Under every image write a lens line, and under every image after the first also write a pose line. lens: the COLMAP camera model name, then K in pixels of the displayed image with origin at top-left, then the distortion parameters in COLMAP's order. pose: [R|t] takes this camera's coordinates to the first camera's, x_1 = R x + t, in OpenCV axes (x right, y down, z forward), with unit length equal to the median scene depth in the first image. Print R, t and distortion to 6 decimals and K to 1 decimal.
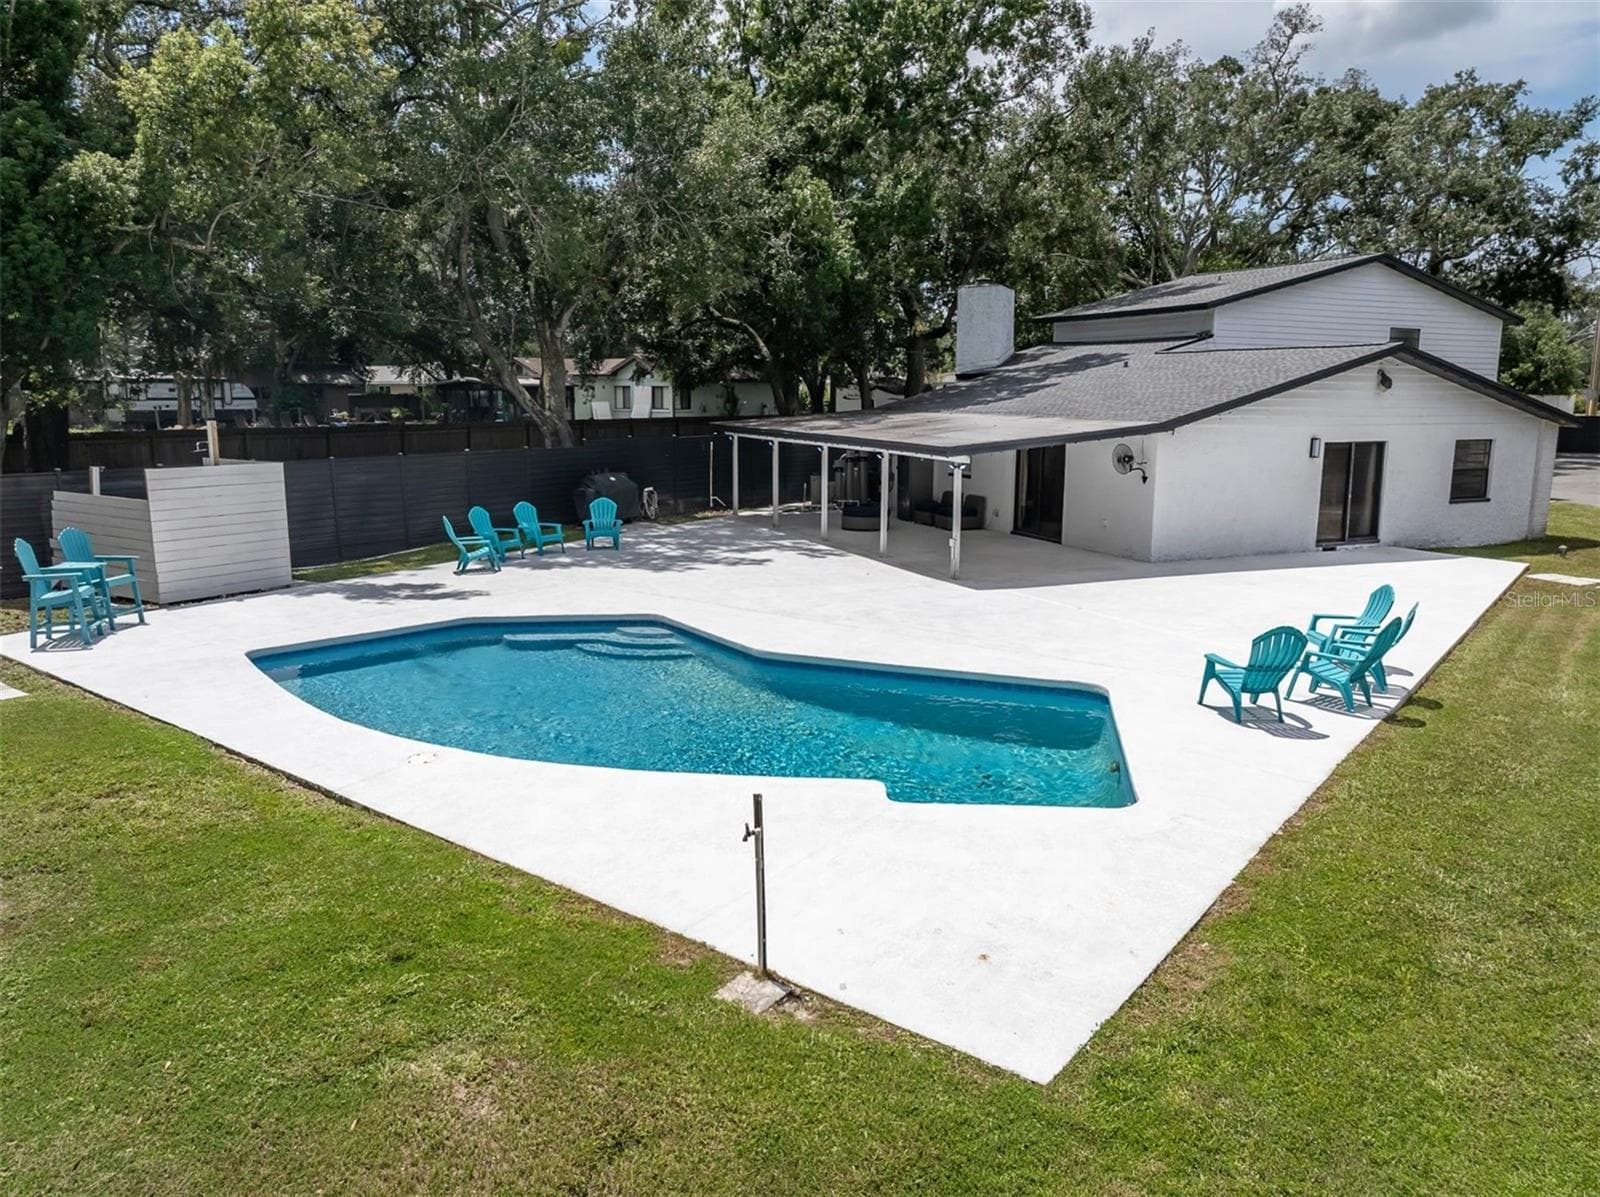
lens RADIAL K [[1098.0, 0, 788.7], [0, 1098.0, 561.6], [0, 0, 1]] dist [0.020973, 0.001202]
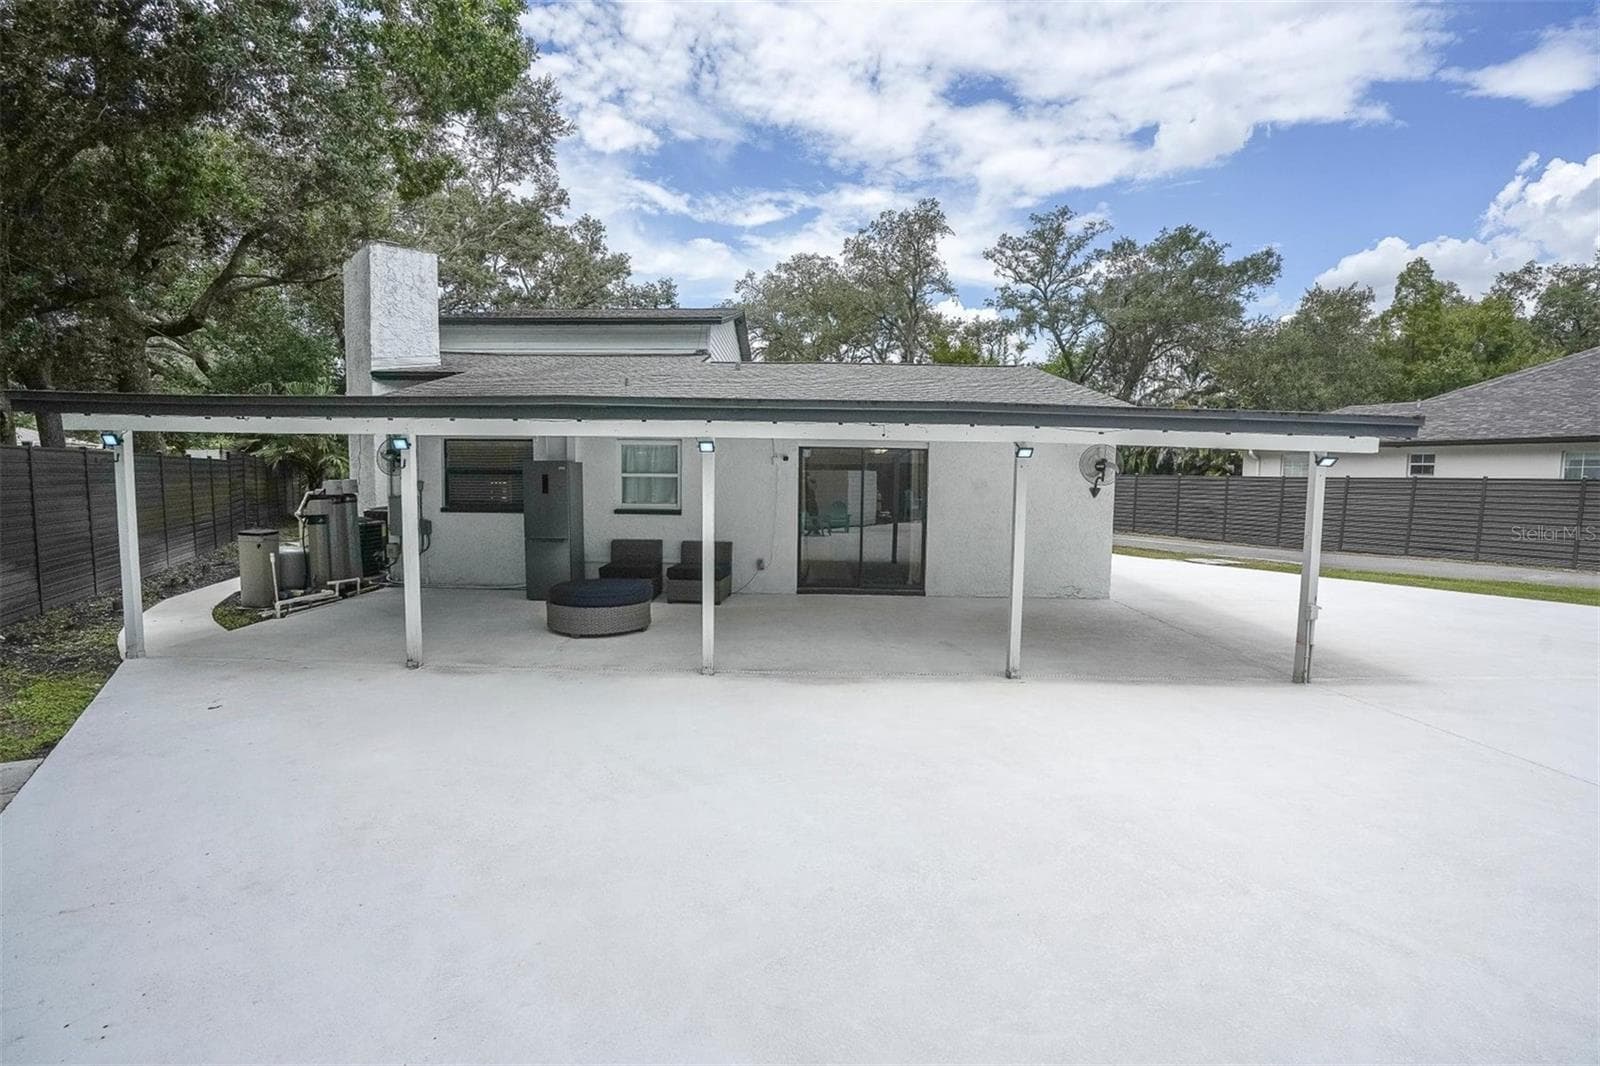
lens RADIAL K [[747.4, 0, 751.9], [0, 747.4, 529.1], [0, 0, 1]] dist [-0.038032, 0.000381]
pose [[0.458696, -0.067000, 0.886064, -0.127947], [0.133062, 0.991089, 0.006058, -0.045289], [-0.878574, 0.115123, 0.463524, 0.541457]]
